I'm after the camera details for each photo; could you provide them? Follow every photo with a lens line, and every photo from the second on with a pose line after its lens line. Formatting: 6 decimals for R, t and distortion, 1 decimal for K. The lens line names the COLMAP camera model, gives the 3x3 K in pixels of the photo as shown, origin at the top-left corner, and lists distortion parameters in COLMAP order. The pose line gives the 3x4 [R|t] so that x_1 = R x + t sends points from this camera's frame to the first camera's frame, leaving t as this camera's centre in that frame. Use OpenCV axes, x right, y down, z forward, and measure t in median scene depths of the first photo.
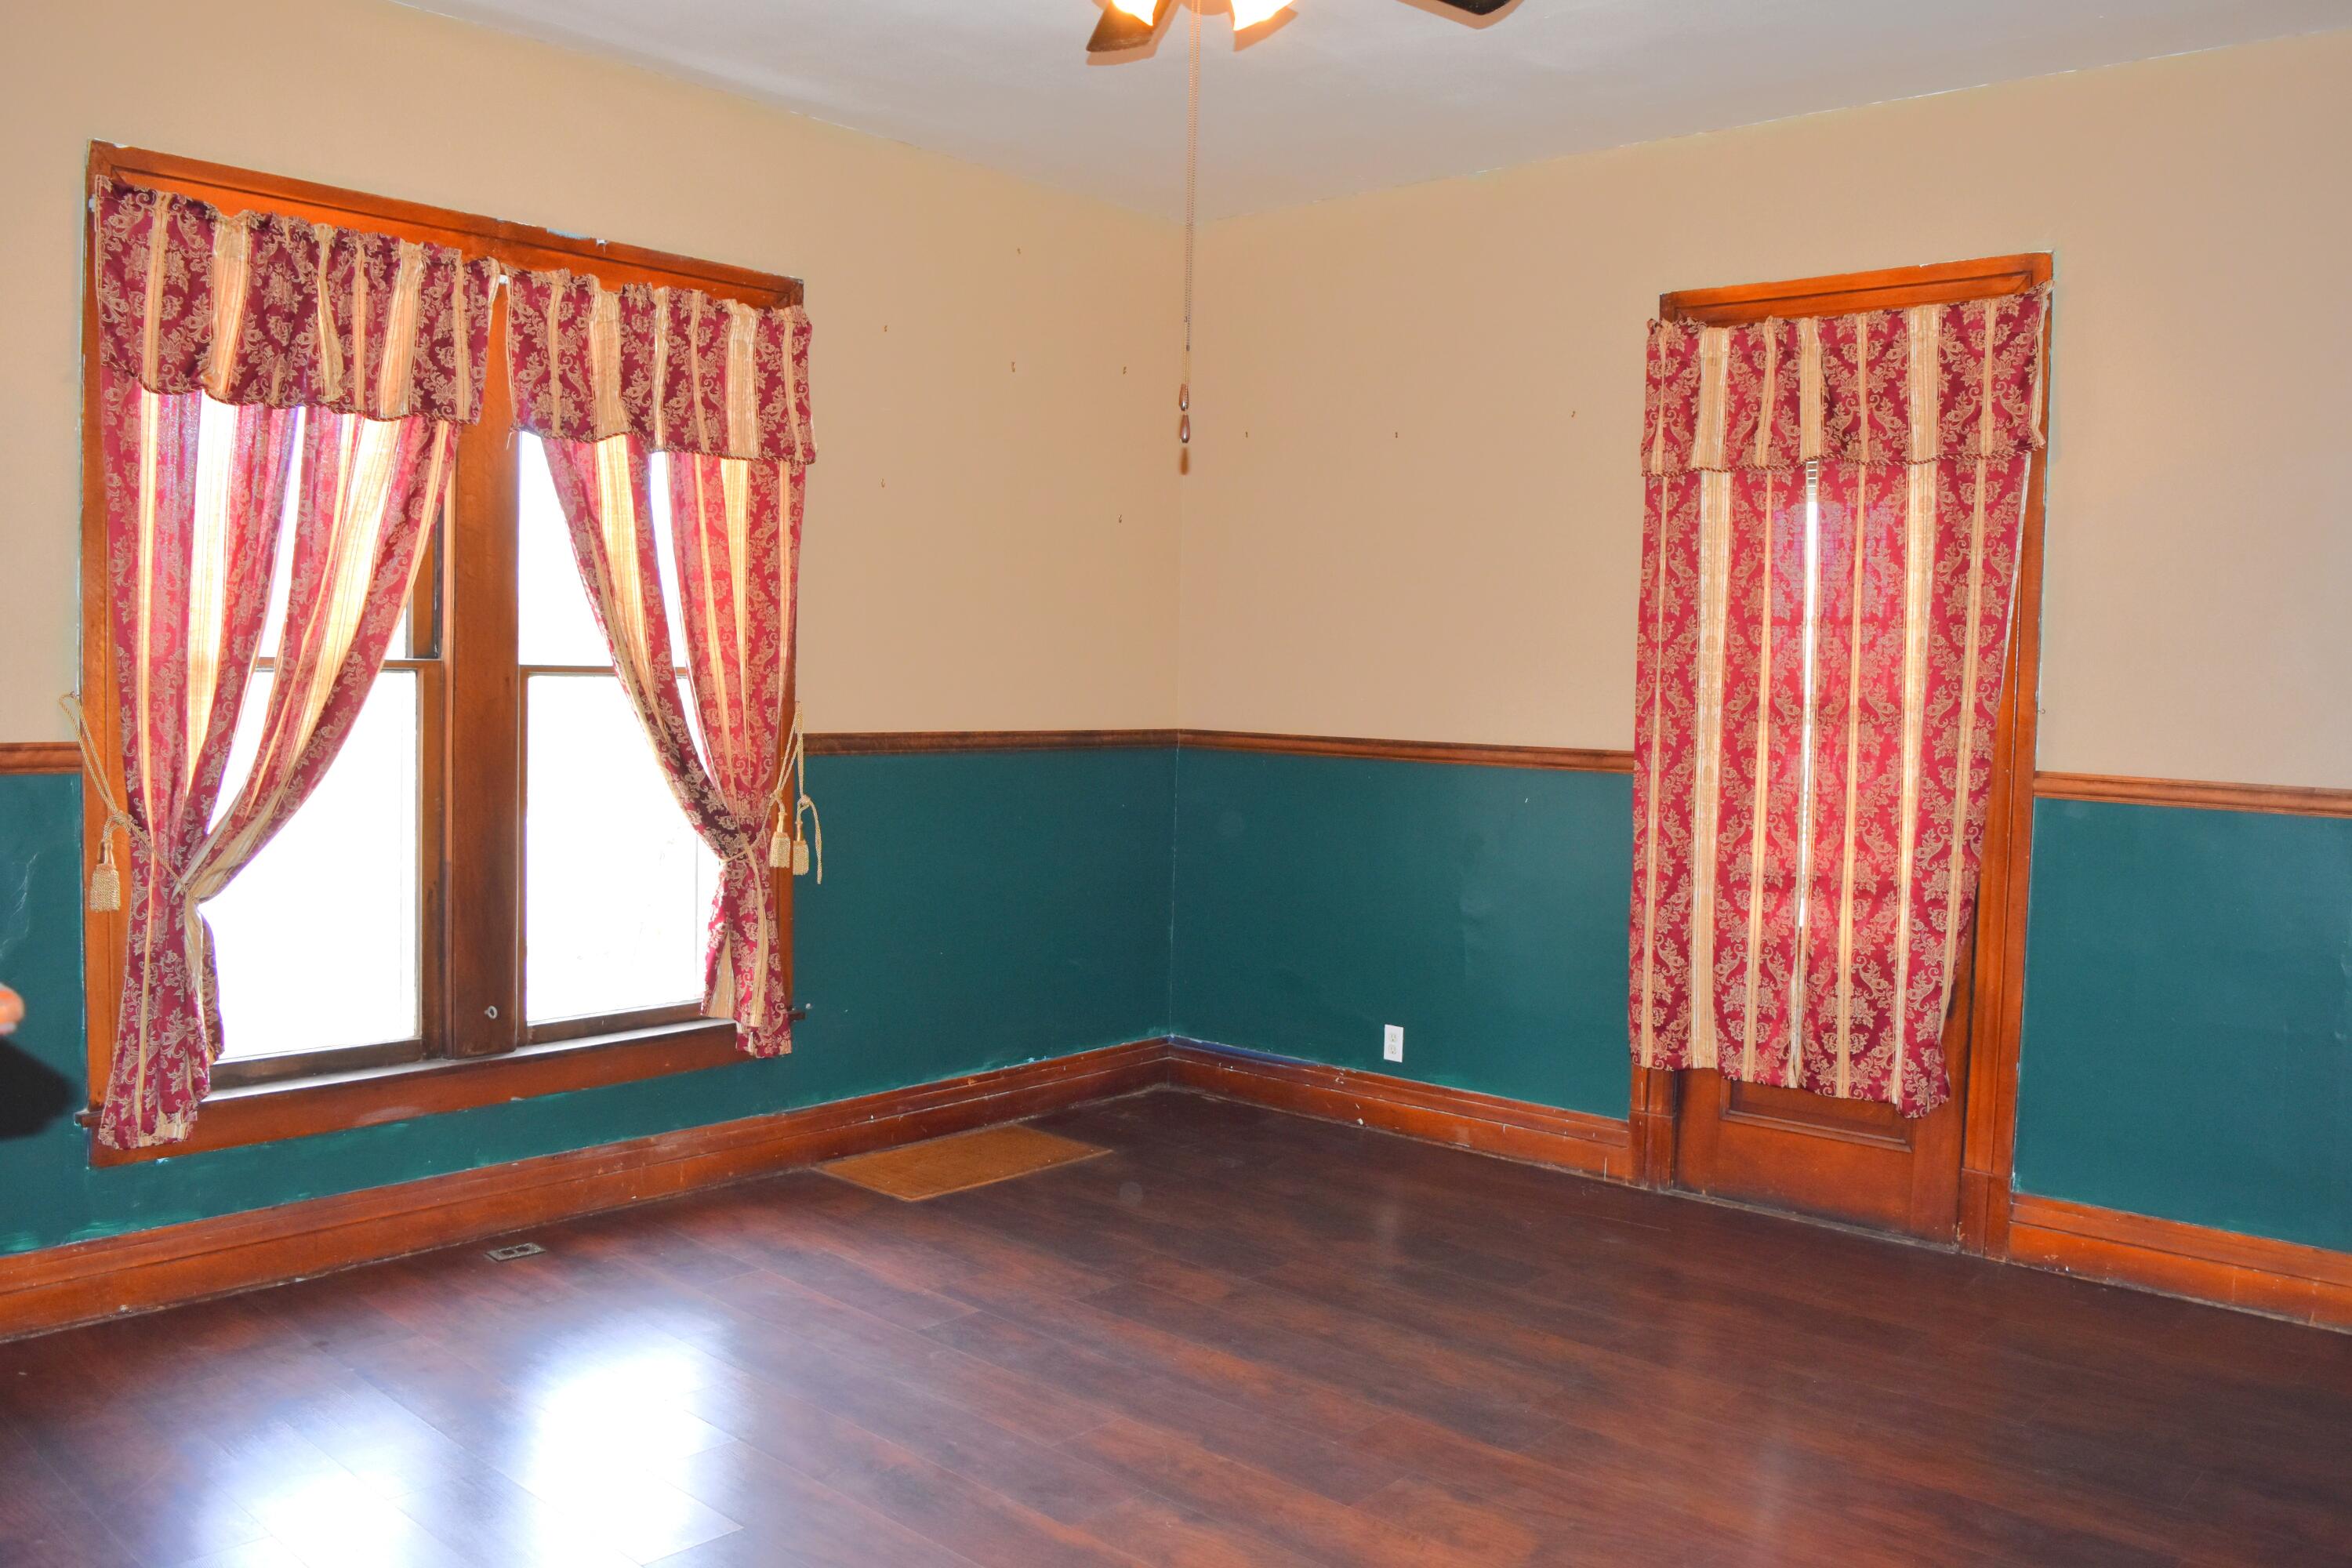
lens RADIAL K [[1854.0, 0, 1174.6], [0, 1854.0, 780.1], [0, 0, 1]] dist [-0.098486, 0.033604]
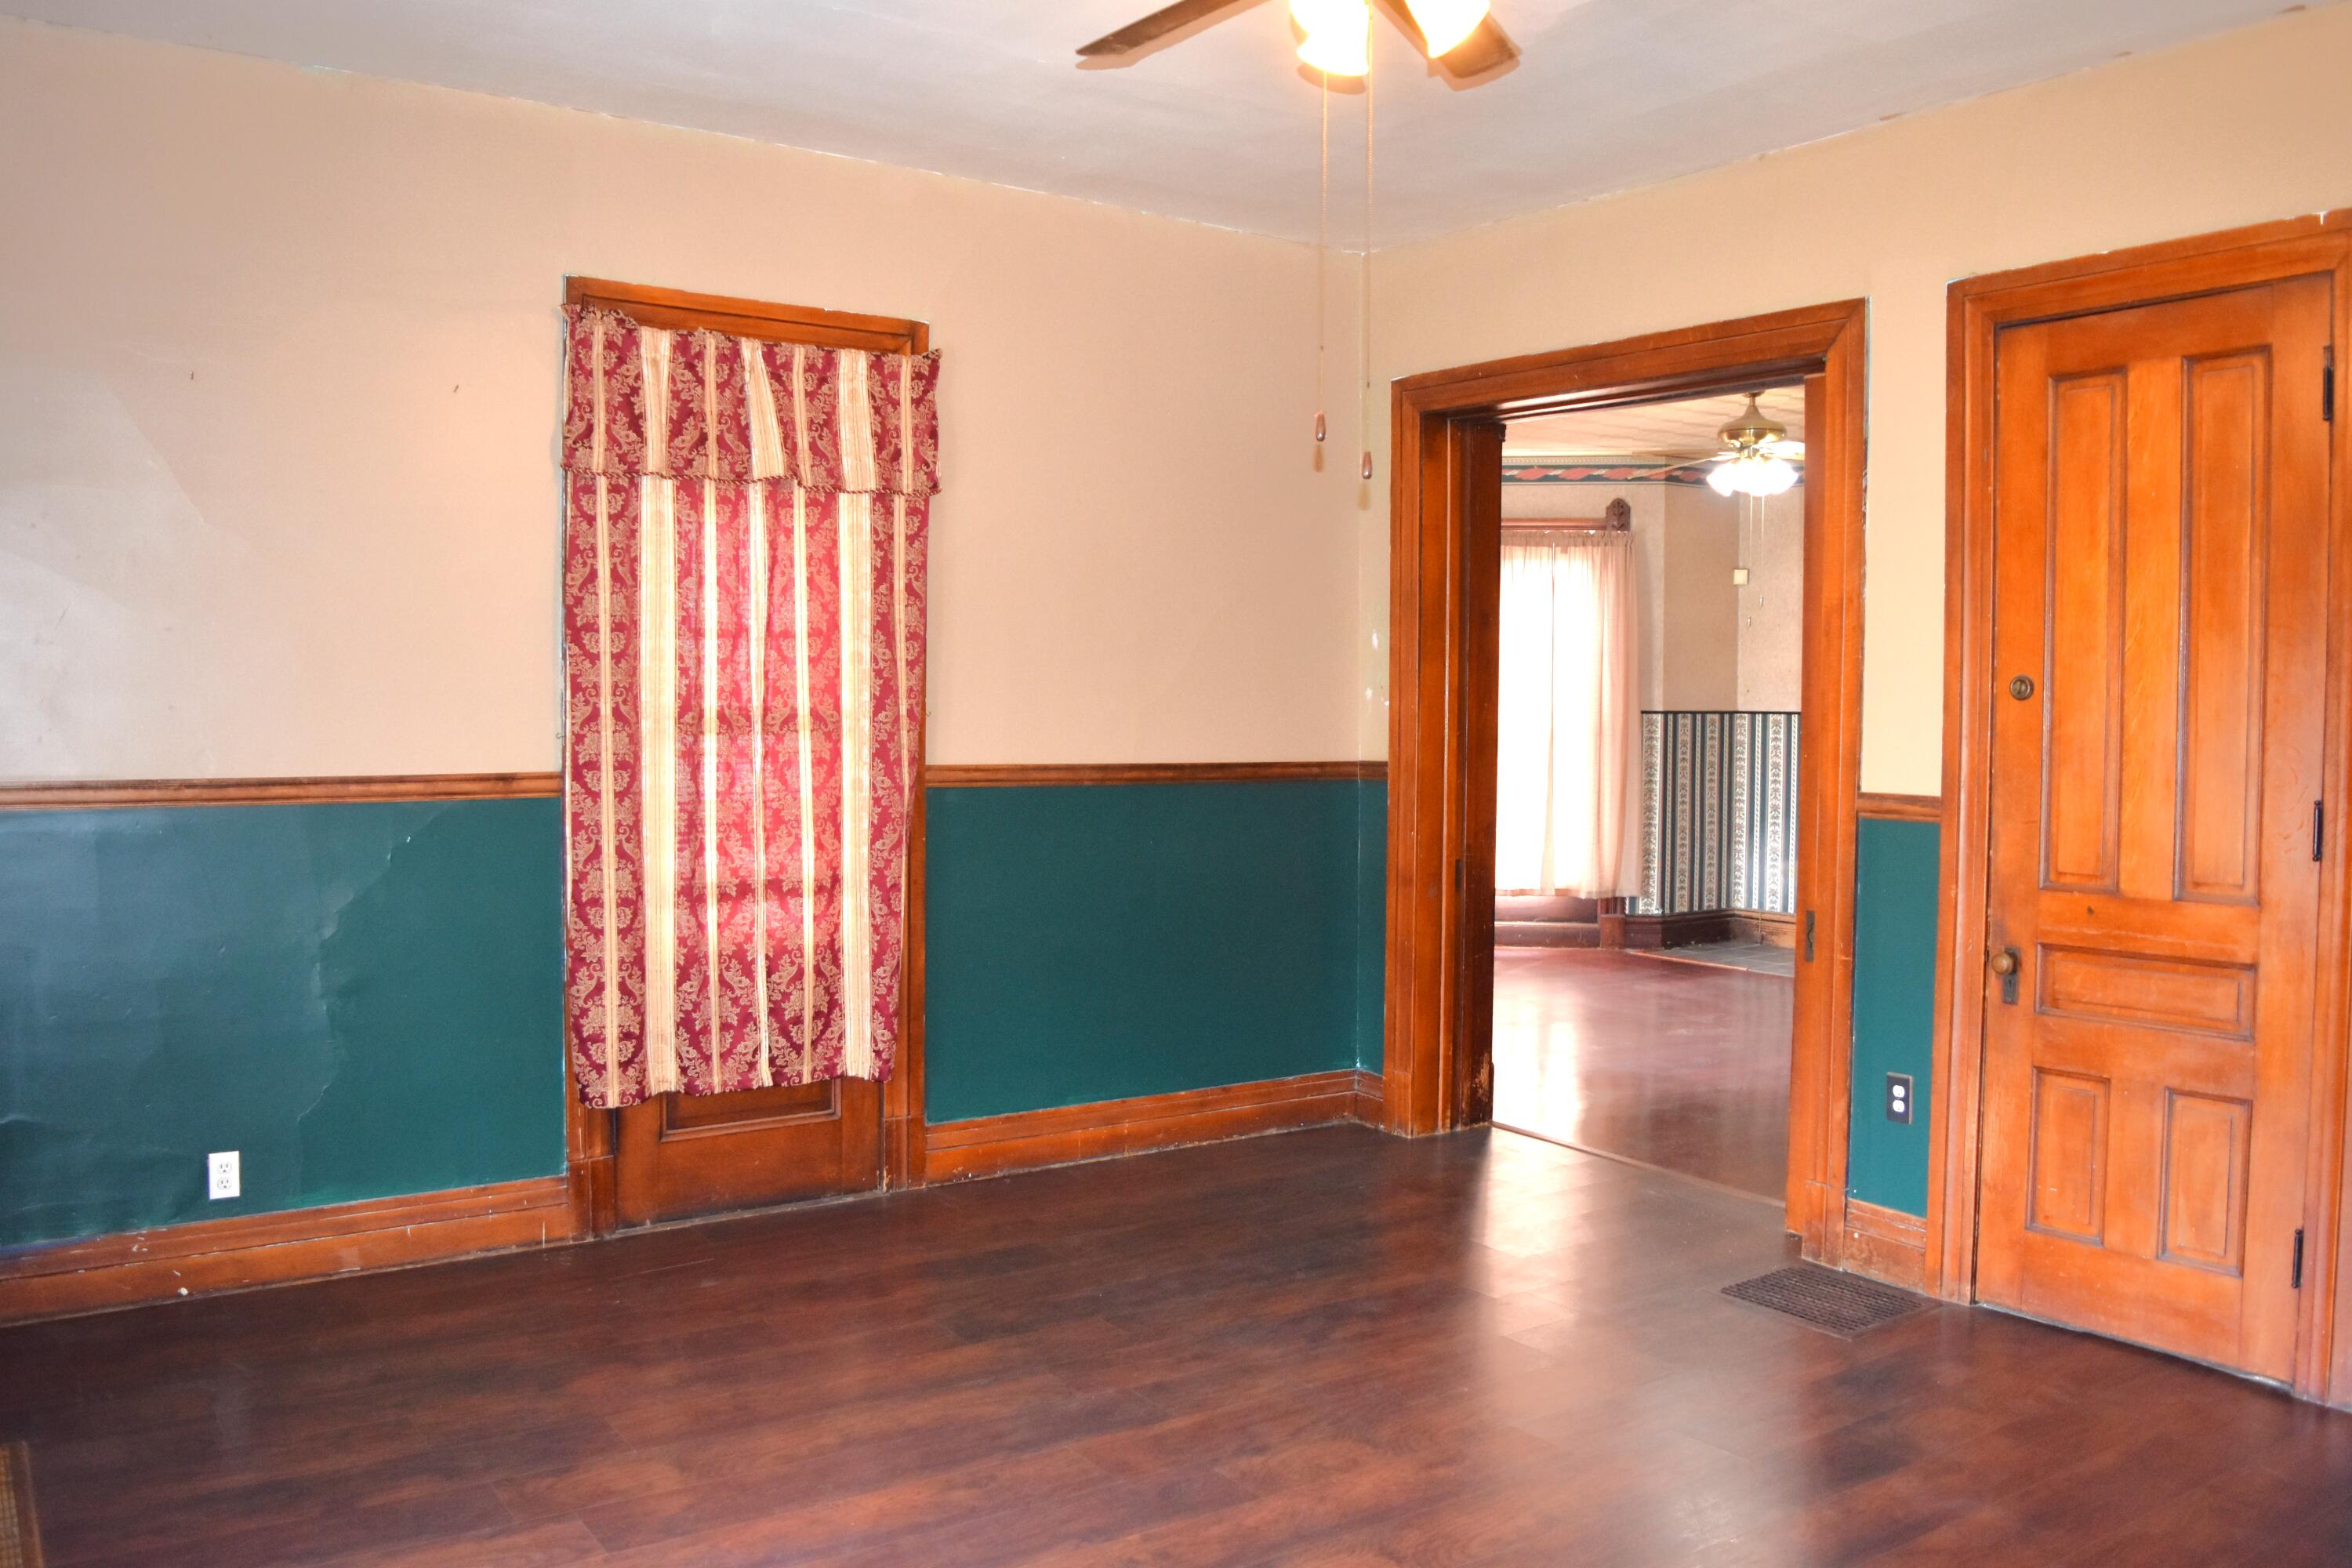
lens RADIAL K [[1854.0, 0, 1138.9], [0, 1854.0, 787.9], [0, 0, 1]] dist [-0.098486, 0.033604]
pose [[0.234858, -0.064638, 0.969878, -0.618894], [0.054223, 0.997104, 0.053323, -0.044407], [-0.970516, 0.040066, 0.237682, 0.550820]]
